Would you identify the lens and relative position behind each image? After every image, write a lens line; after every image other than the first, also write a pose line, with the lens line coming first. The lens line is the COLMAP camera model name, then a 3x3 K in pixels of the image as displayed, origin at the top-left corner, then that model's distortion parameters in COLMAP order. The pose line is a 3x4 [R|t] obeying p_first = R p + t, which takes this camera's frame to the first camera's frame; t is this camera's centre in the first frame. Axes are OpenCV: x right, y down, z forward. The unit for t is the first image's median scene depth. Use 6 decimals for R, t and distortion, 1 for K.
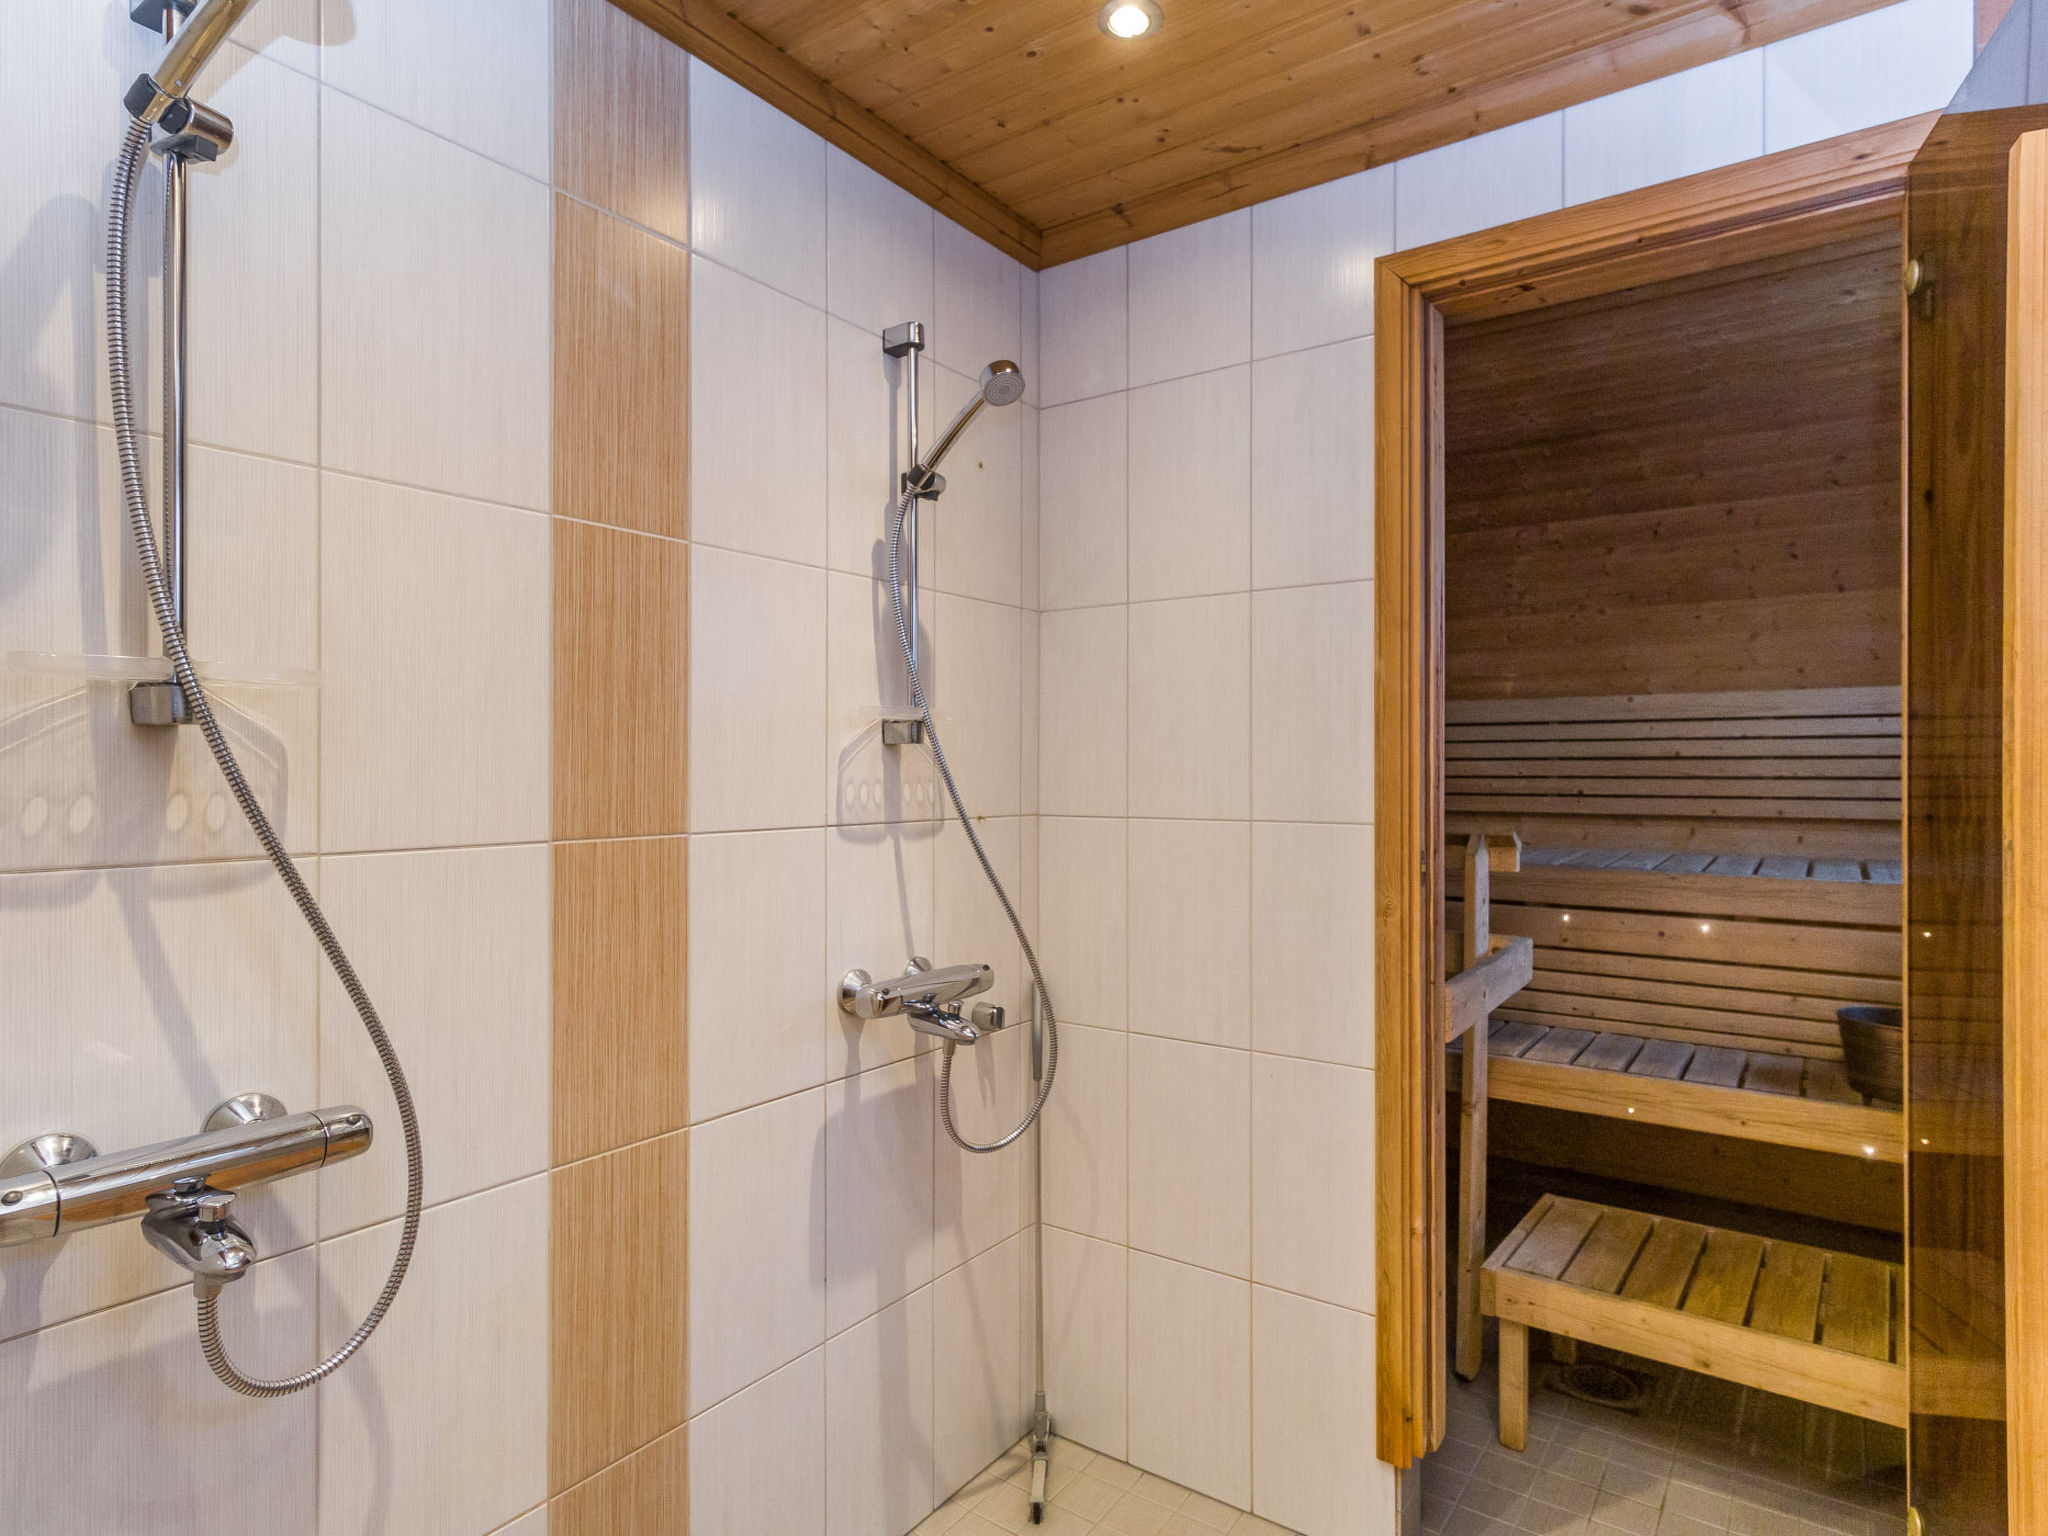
lens RADIAL K [[1161.9, 0, 1024.0], [0, 1161.9, 768.0], [0, 0, 1]] dist [0.000004, 0.000468]
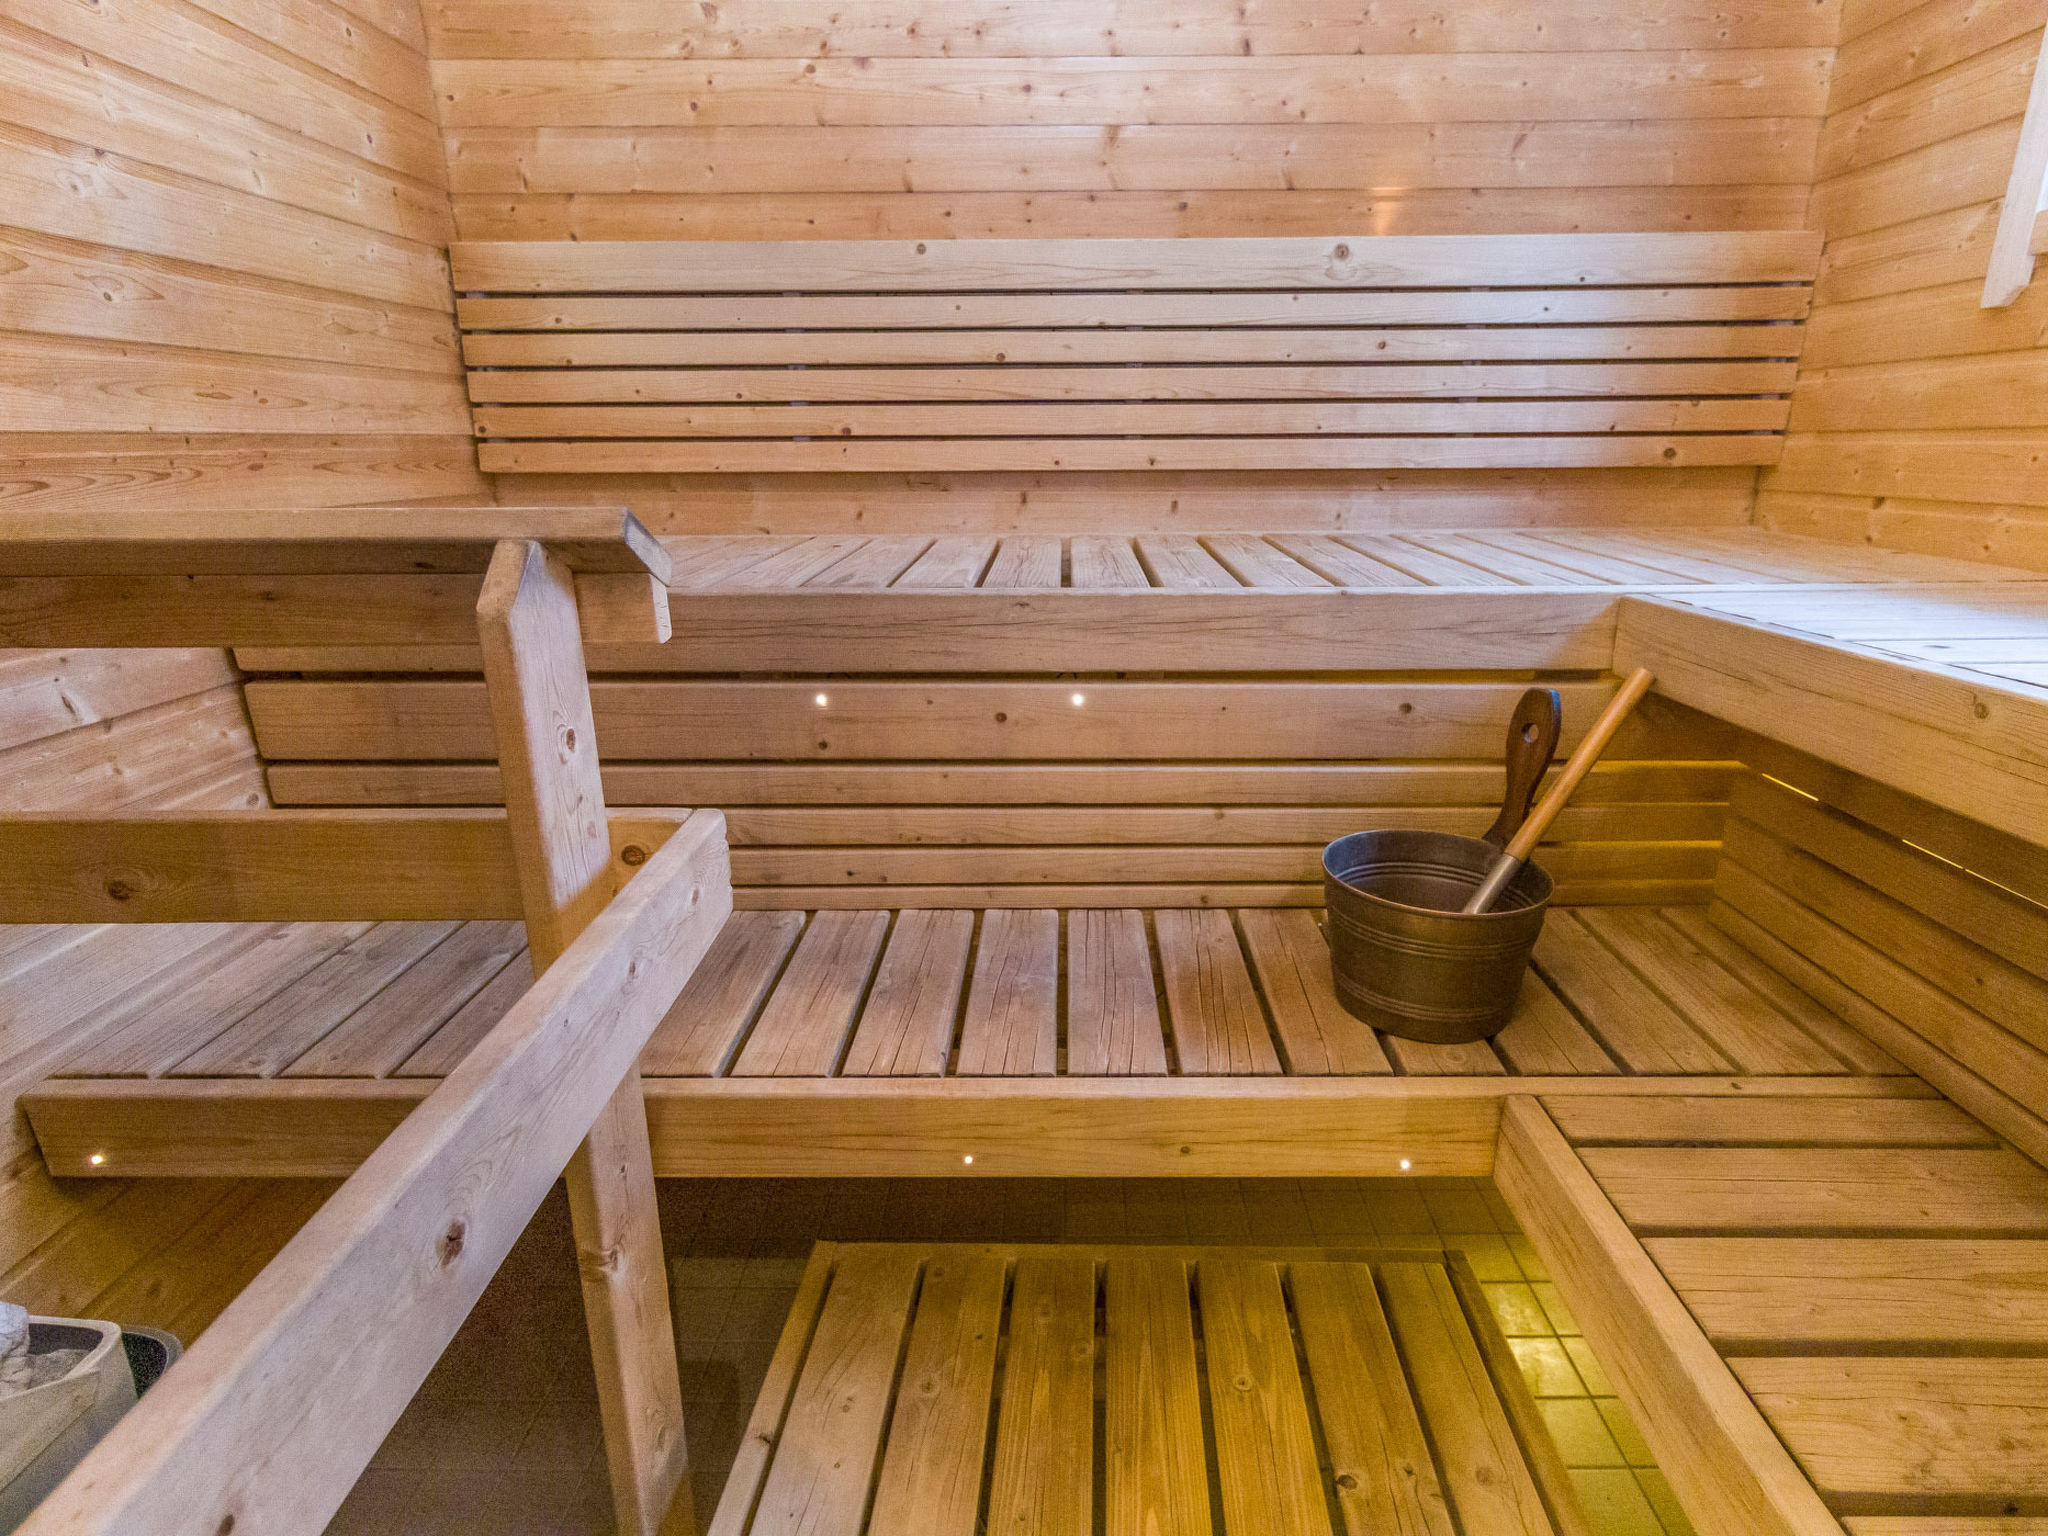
lens RADIAL K [[1087.3, 0, 1083.4], [0, 1087.3, 766.8], [0, 0, 1]] dist [-0.000507, -0.000053]
pose [[0.812004, -0.173637, 0.557226, 0.306788], [0.004217, 0.956442, 0.291891, 0.027295], [-0.583637, -0.234667, 0.777367, 0.597081]]
